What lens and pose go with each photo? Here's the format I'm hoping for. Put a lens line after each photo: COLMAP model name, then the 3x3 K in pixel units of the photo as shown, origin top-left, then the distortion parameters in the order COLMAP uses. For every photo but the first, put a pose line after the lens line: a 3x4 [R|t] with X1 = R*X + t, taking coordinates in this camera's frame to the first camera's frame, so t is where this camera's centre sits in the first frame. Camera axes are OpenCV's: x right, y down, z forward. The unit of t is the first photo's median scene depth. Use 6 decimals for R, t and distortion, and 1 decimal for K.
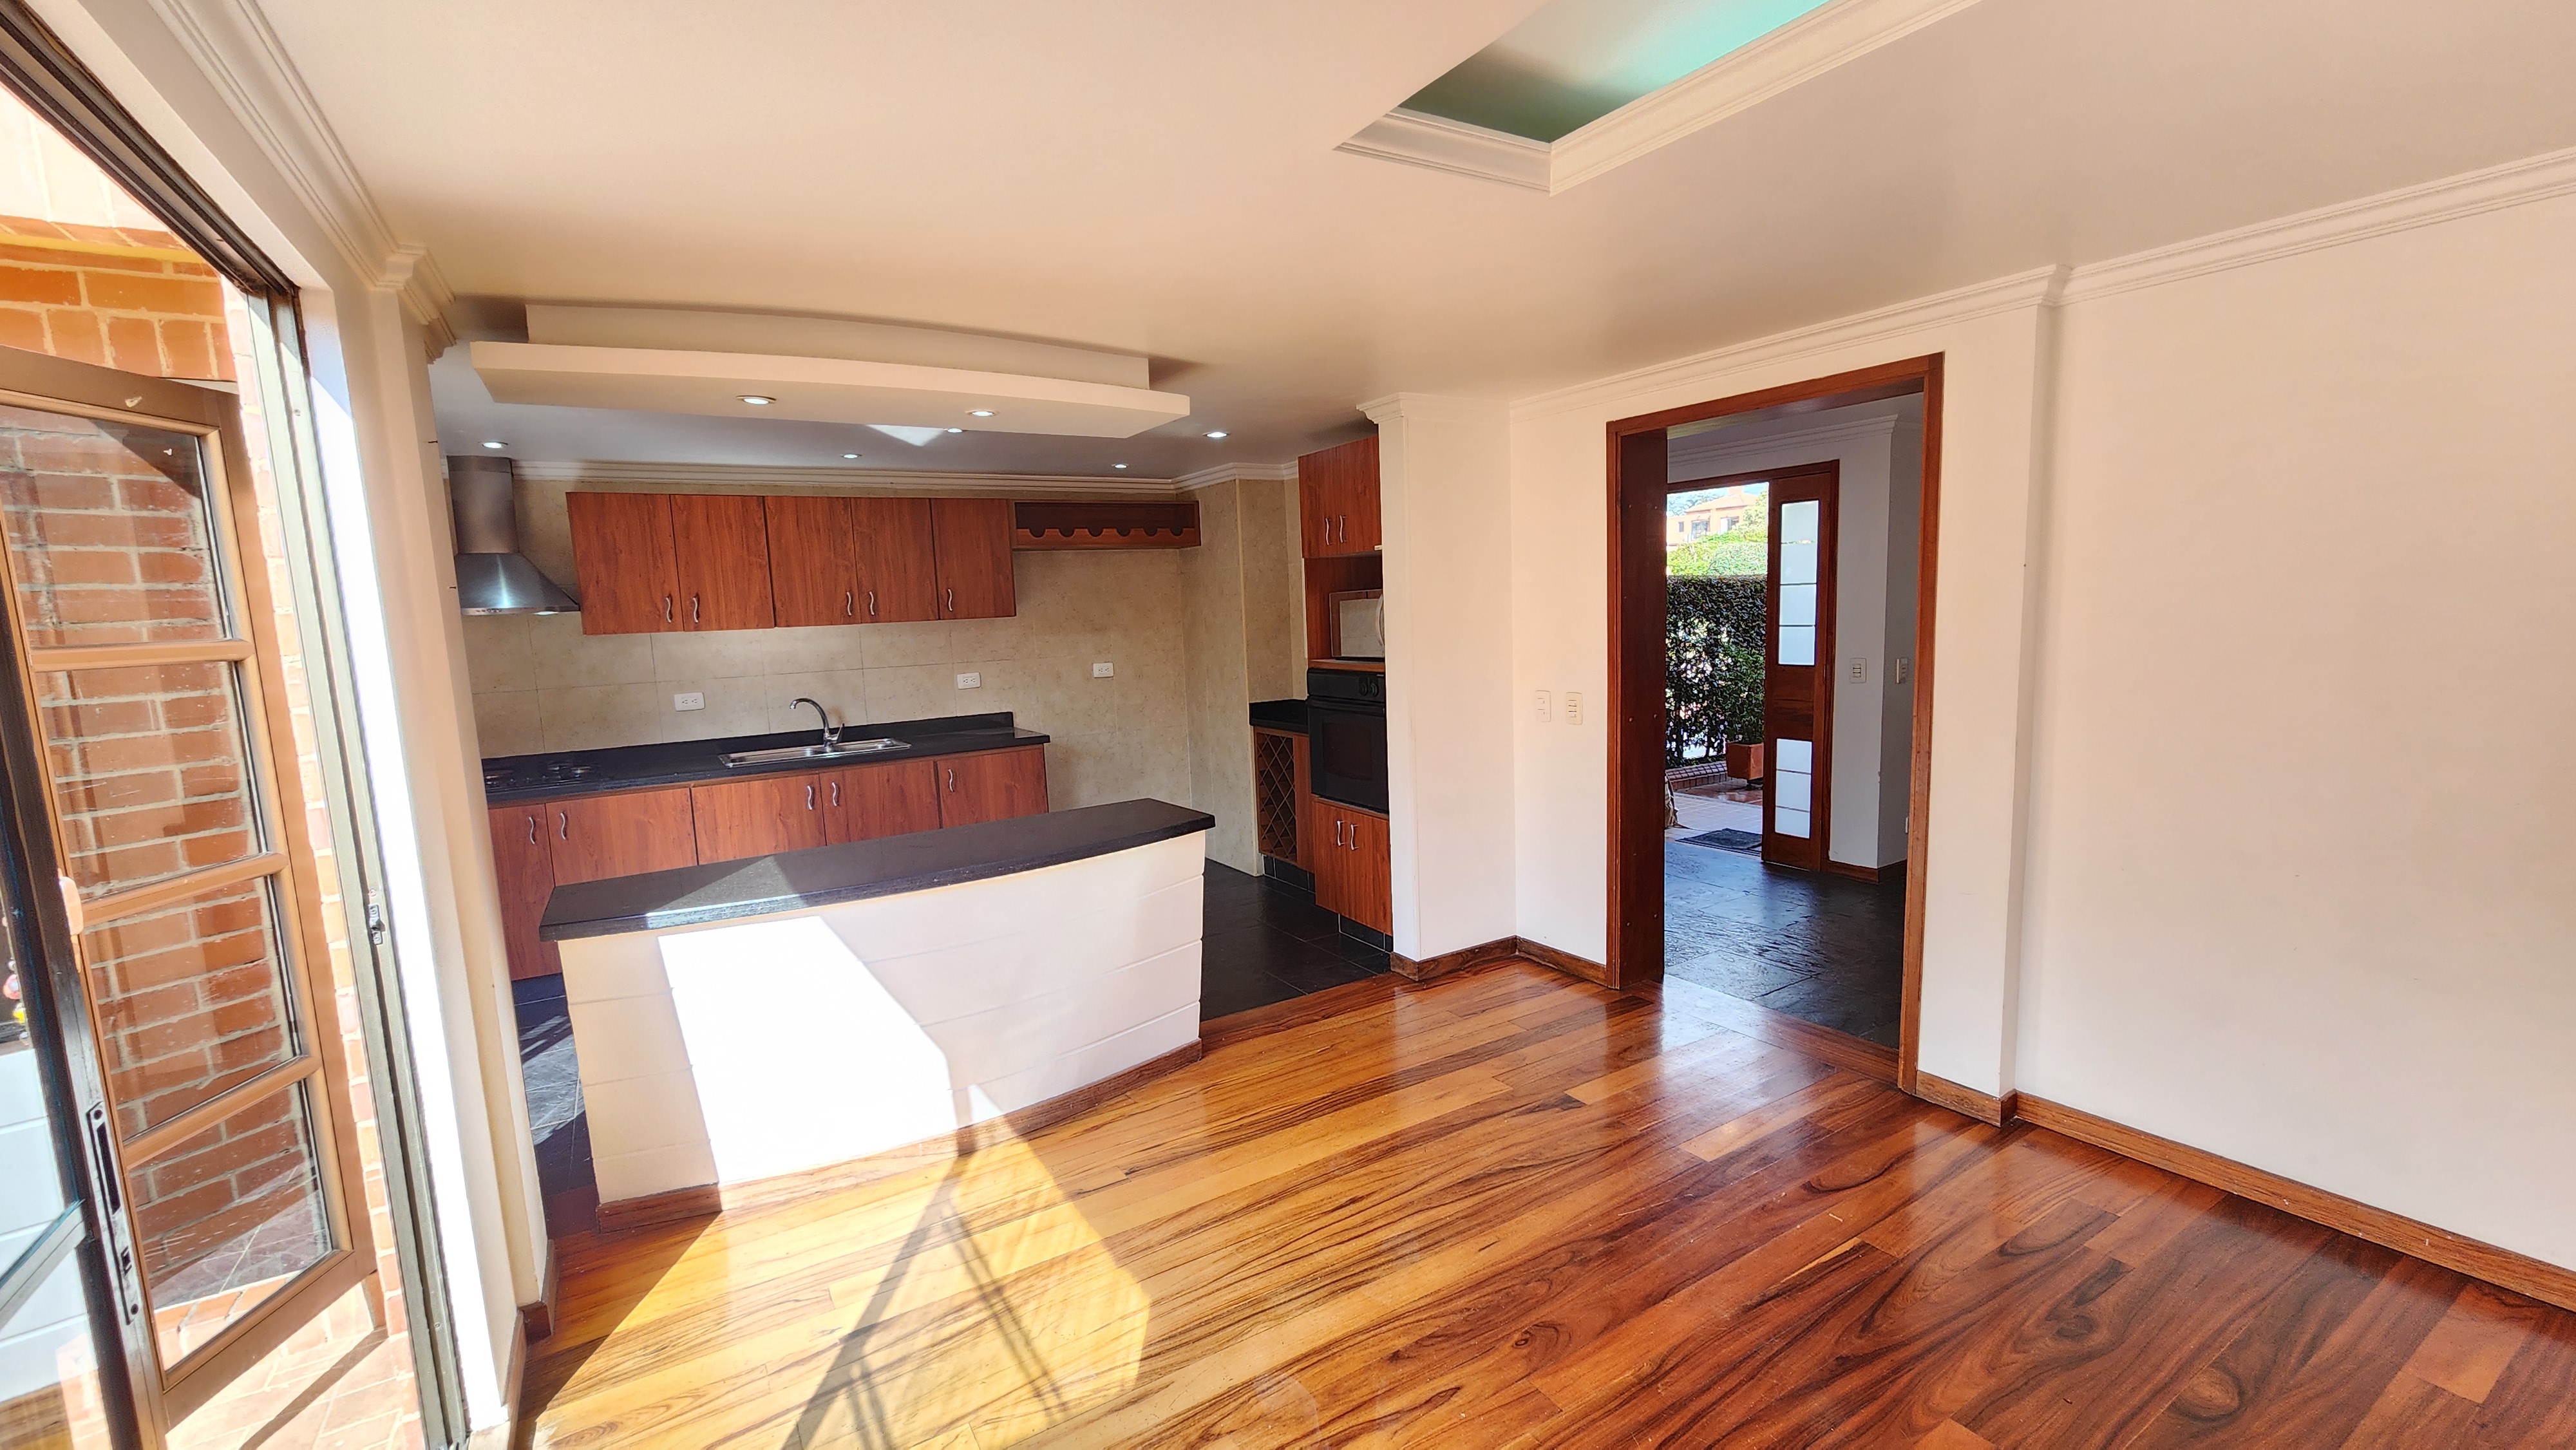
lens RADIAL K [[1062.2, 0, 1272.1], [0, 1062.2, 750.5], [0, 0, 1]] dist [-0.002008, 0.000498]
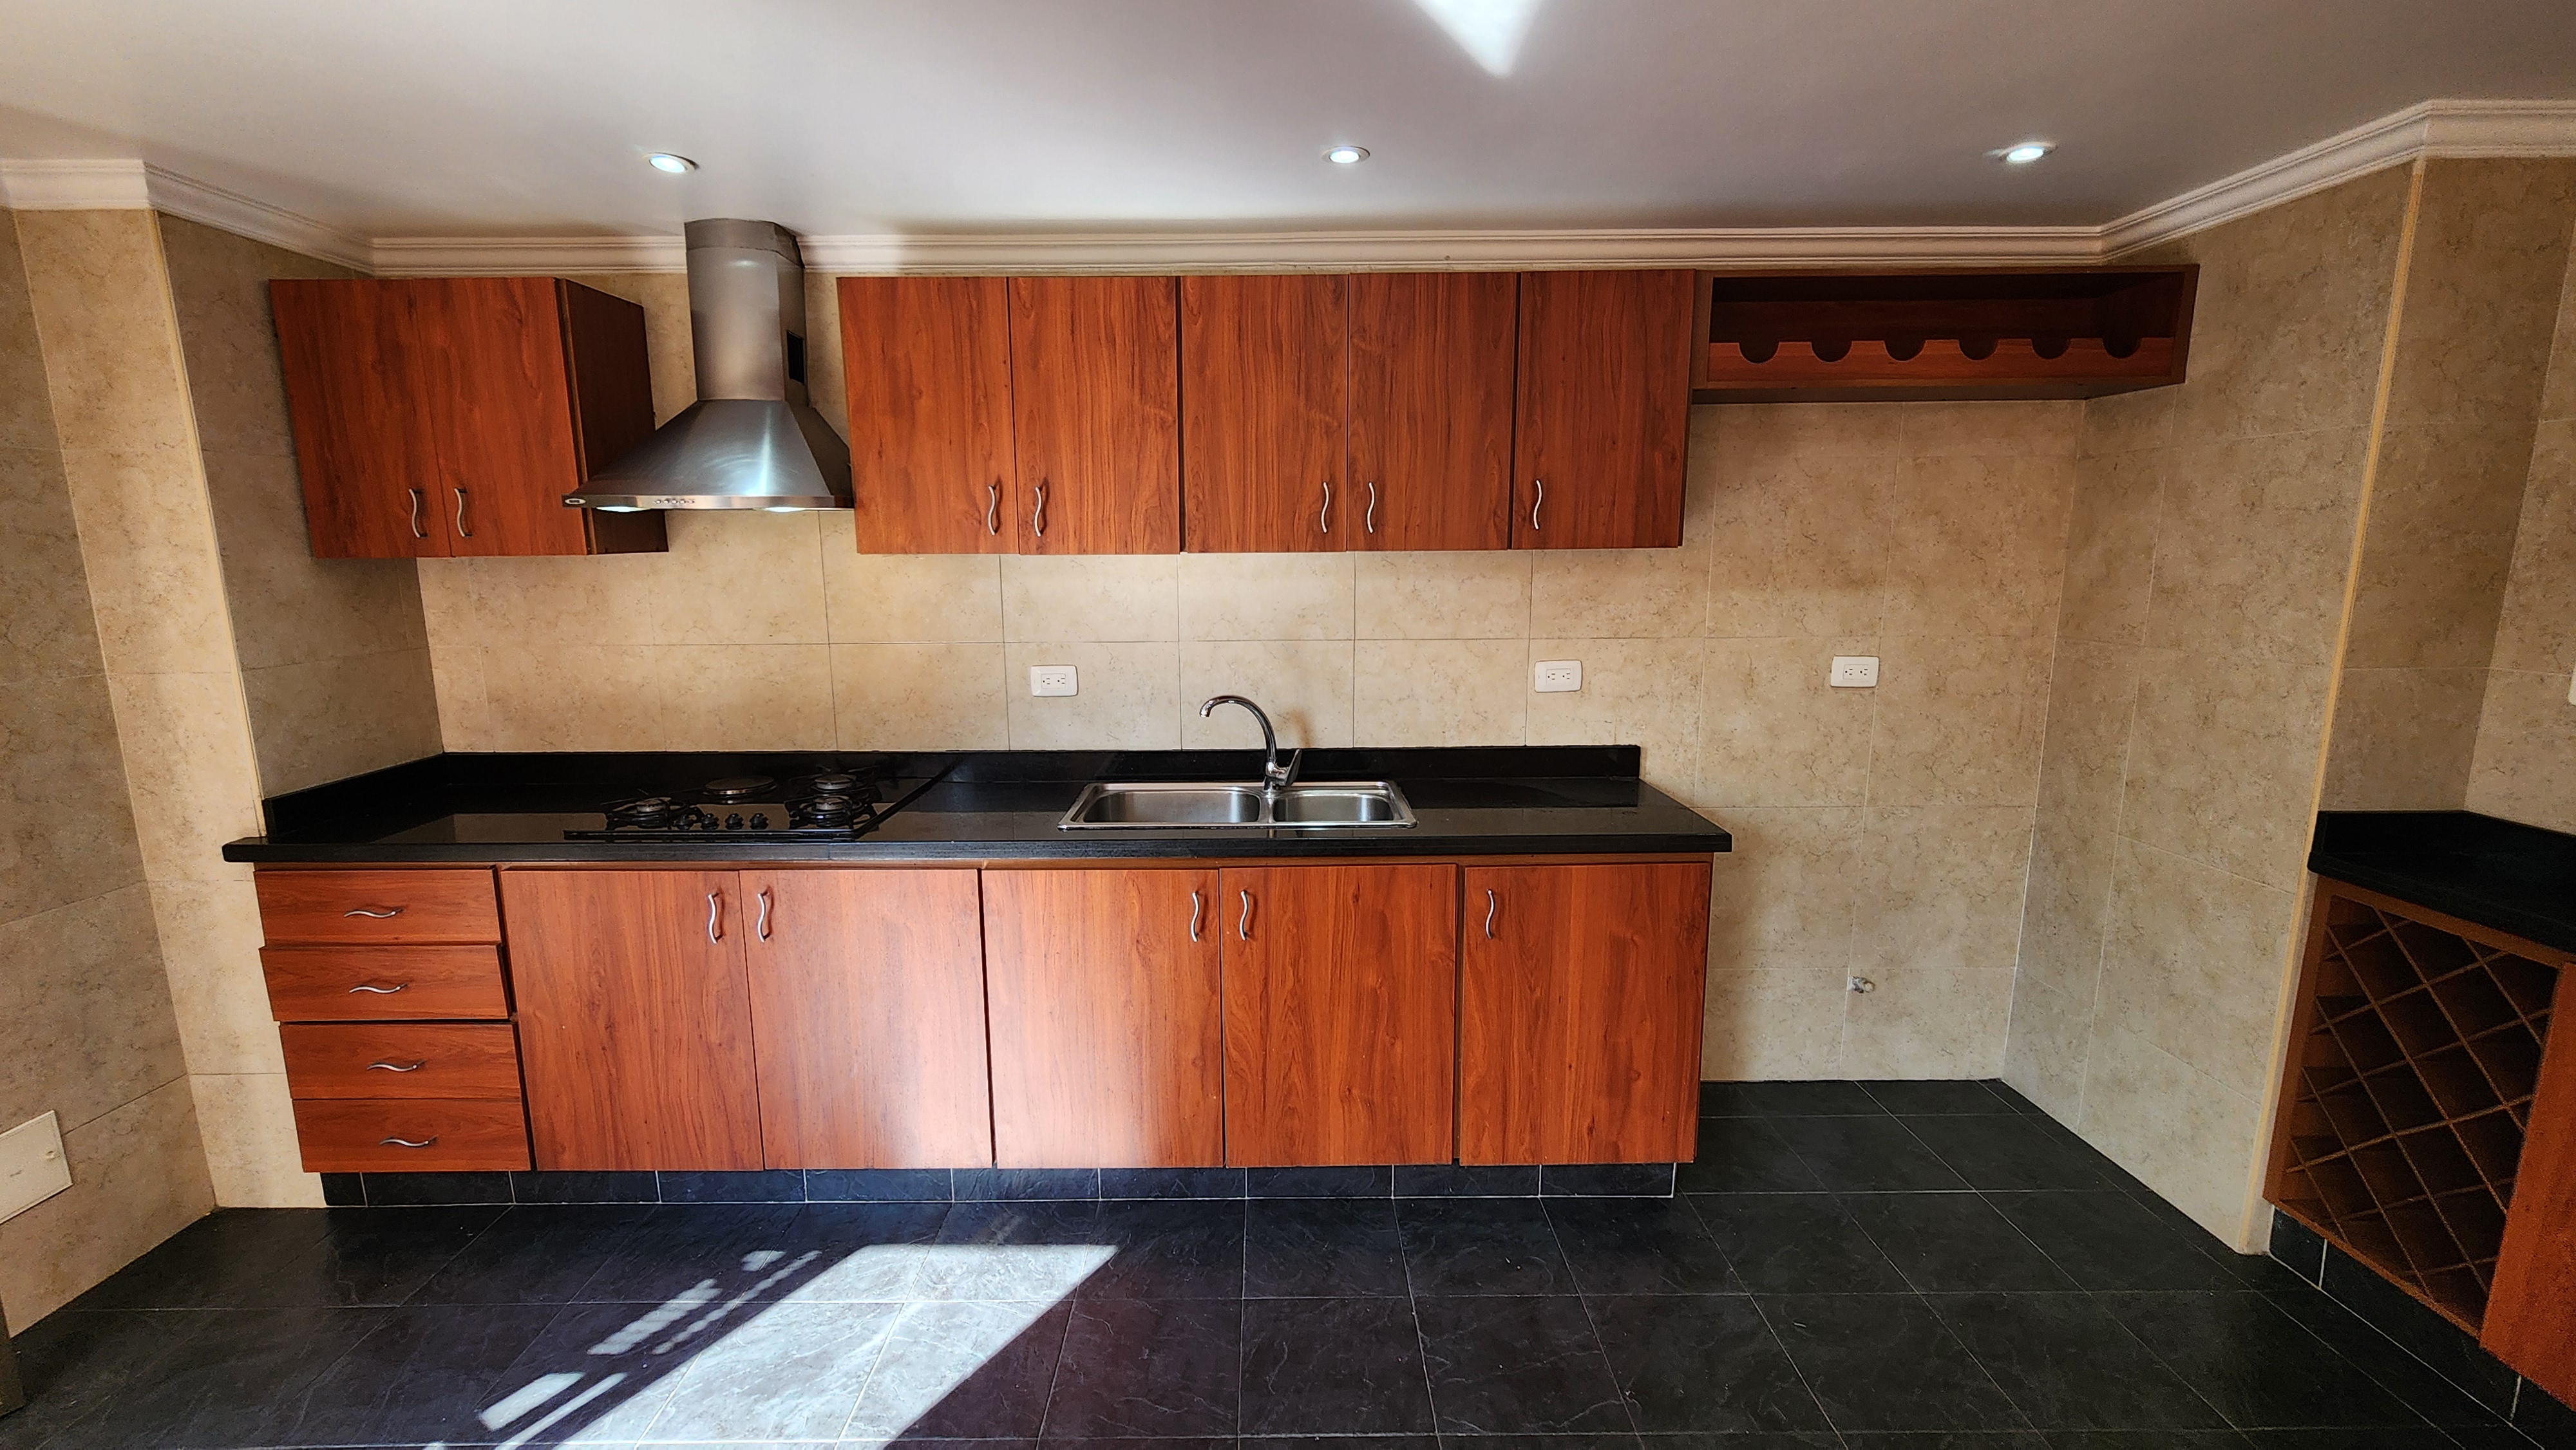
lens RADIAL K [[1062.2, 0, 1273.8], [0, 1062.2, 732.6], [0, 0, 1]] dist [-0.002008, 0.000498]
pose [[0.854924, 0.124360, -0.503627, -0.165297], [-0.098209, 0.992084, 0.078261, -0.072726], [0.509373, -0.017447, 0.860369, 0.572456]]
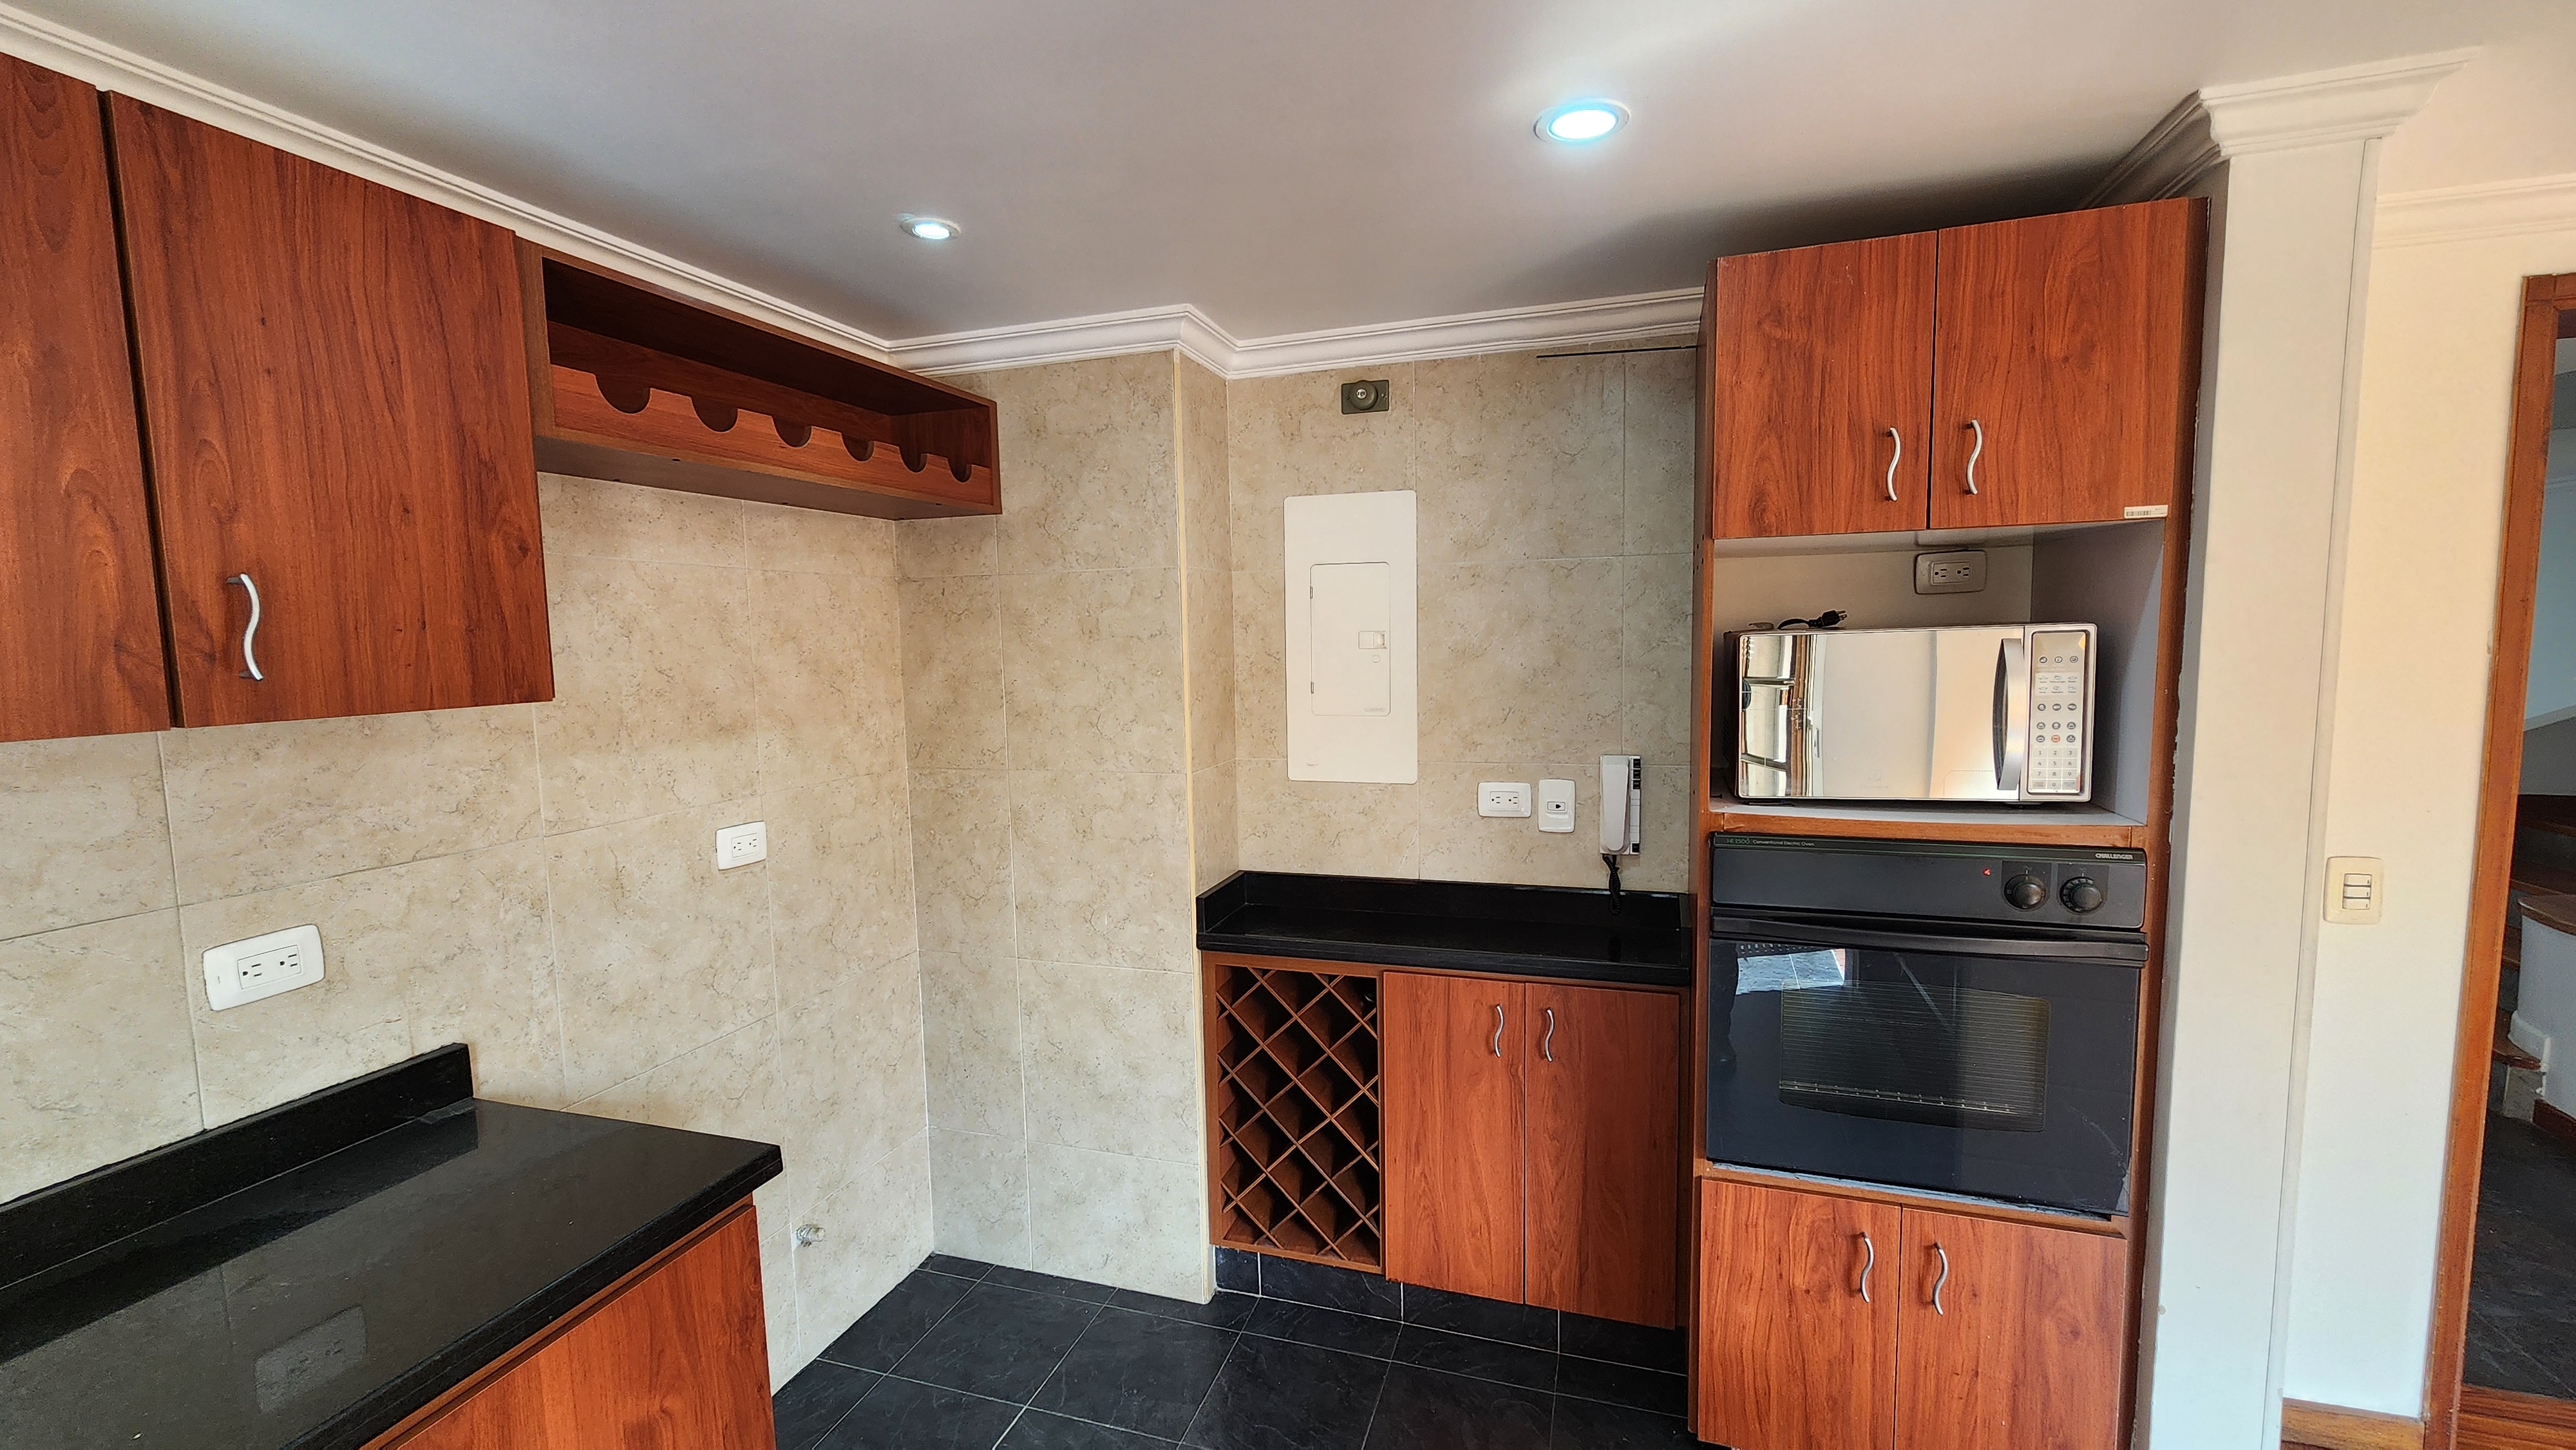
lens RADIAL K [[1062.2, 0, 1284.2], [0, 1062.2, 743.0], [0, 0, 1]] dist [-0.002008, 0.000498]
pose [[0.762102, -0.041099, 0.646152, -0.292072], [0.079085, 0.996419, -0.029899, -0.100611], [-0.642609, 0.073887, 0.762623, 0.739345]]
